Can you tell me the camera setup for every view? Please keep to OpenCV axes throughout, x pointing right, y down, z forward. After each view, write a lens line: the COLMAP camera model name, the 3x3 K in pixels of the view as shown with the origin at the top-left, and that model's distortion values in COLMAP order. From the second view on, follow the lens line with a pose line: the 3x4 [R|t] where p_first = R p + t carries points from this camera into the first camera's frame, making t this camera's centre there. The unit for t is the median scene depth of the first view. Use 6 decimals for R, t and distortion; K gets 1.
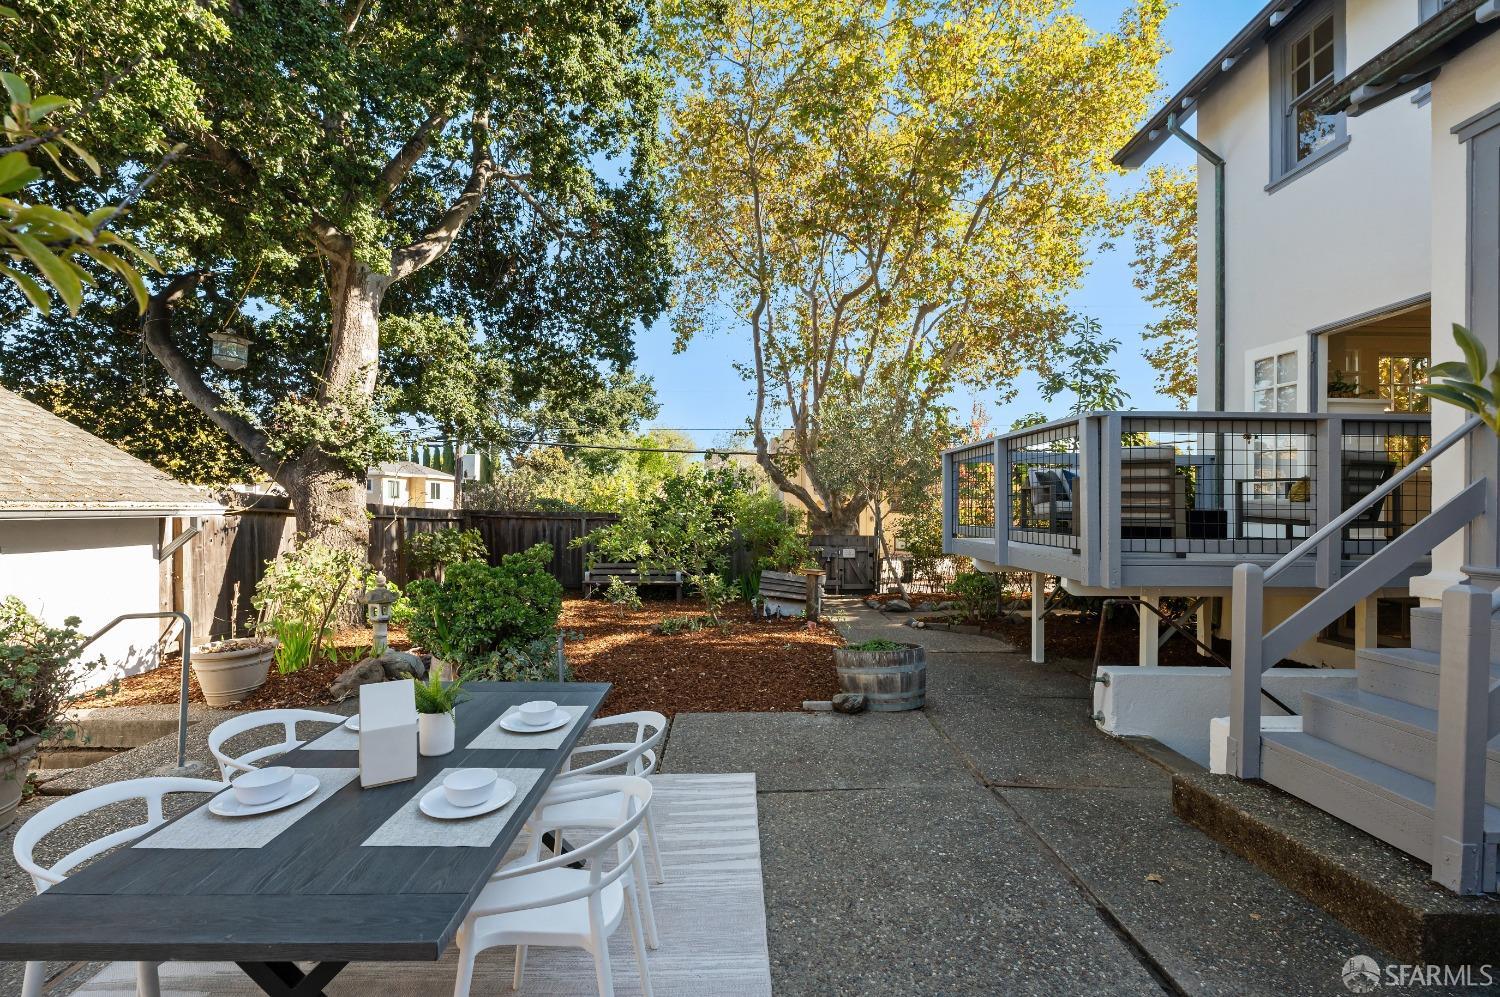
lens RADIAL K [[638.8, 0, 748.8], [0, 638.8, 512.0], [0, 0, 1]] dist [-0.002359, -0.000122]
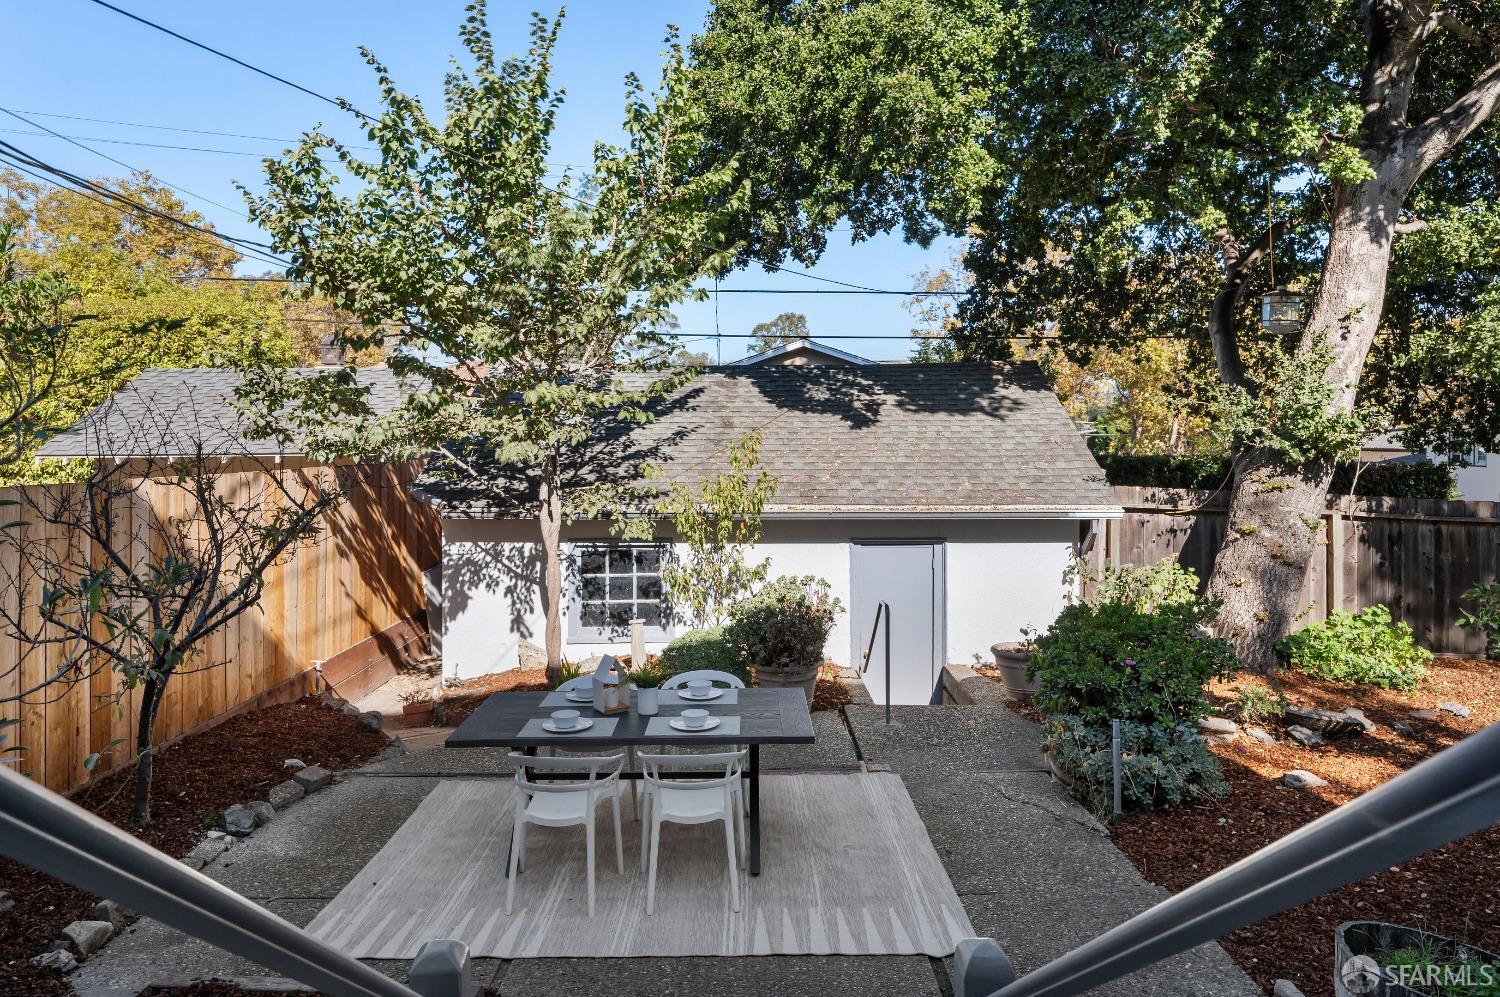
lens RADIAL K [[1025.1, 0, 769.0], [0, 1025.1, 430.2], [0, 0, 1]] dist [0.002625, 0.004727]
pose [[-0.000329, -0.014295, -0.999898, 3.474231], [-0.008945, 0.999858, -0.014292, -0.482002], [0.999960, 0.008940, -0.000457, 2.197668]]
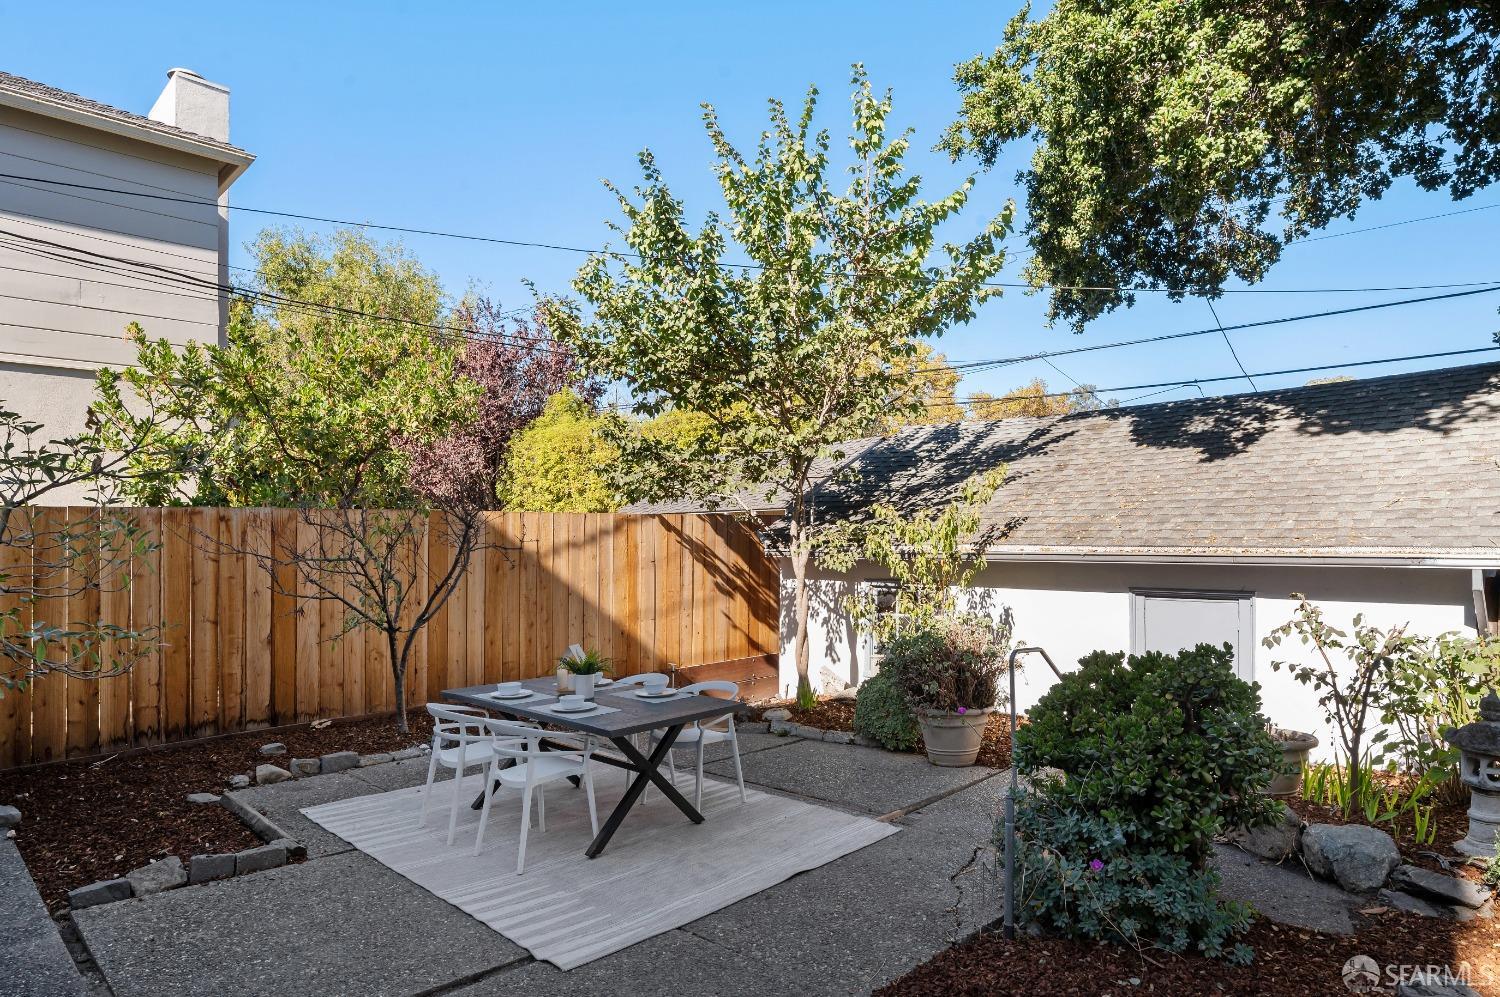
lens RADIAL K [[911.5, 0, 755.3], [0, 911.5, 531.6], [0, 0, 1]] dist [0.010479, 0.001273]
pose [[-0.718109, -0.001071, -0.695930, 1.559437], [-0.002082, 0.999998, 0.000609, -0.141170], [0.695927, 0.001886, -0.718110, 5.318178]]
